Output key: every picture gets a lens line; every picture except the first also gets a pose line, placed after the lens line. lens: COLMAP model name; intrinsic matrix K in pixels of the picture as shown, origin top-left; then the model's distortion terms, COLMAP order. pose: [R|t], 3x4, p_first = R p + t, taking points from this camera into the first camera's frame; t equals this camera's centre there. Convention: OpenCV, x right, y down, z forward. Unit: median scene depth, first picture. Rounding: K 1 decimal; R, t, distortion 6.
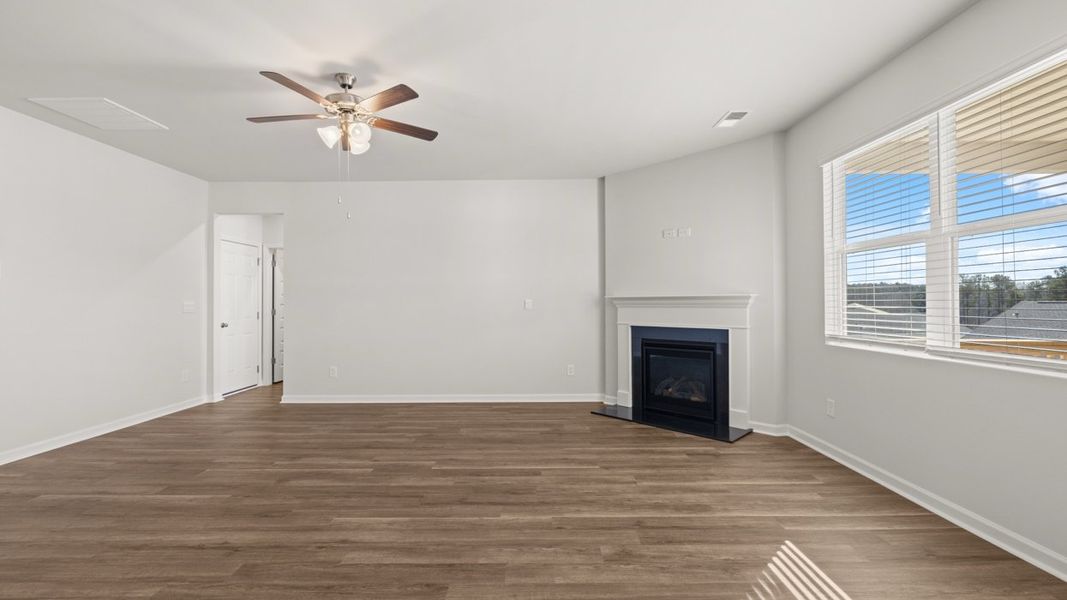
lens RADIAL K [[453.5, 0, 533.5], [0, 453.5, 300.0], [0, 0, 1]] dist [-0.011008, -0.000039]
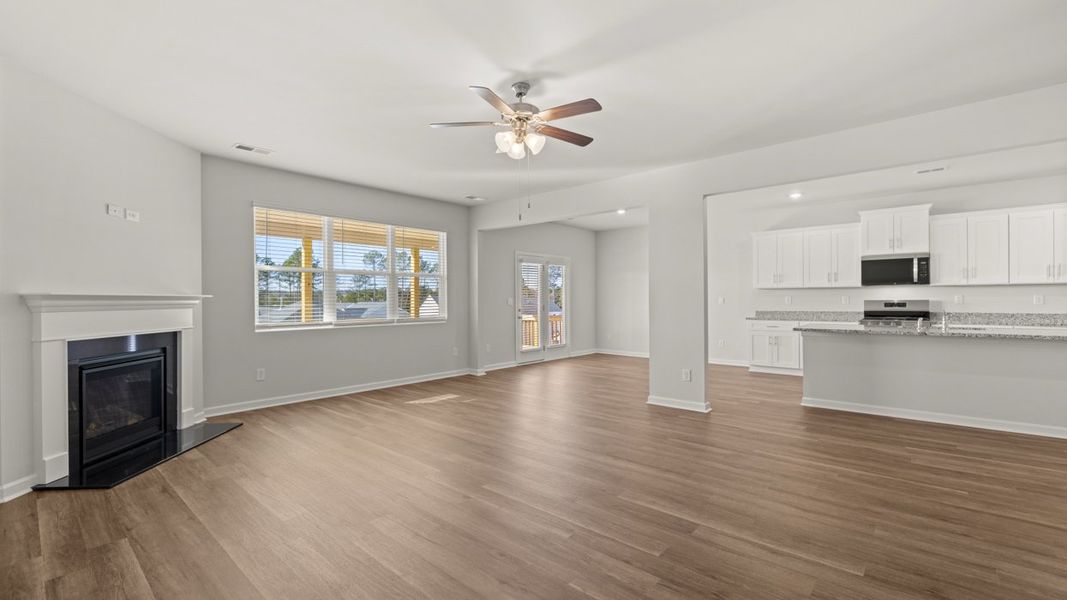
lens RADIAL K [[453.5, 0, 533.5], [0, 453.5, 300.0], [0, 0, 1]] dist [-0.011008, -0.000039]
pose [[-0.759819, 0.009217, 0.650070, -0.961004], [0.004696, 0.999951, -0.008688, 0.013001], [-0.650118, -0.003549, -0.759825, 1.525790]]
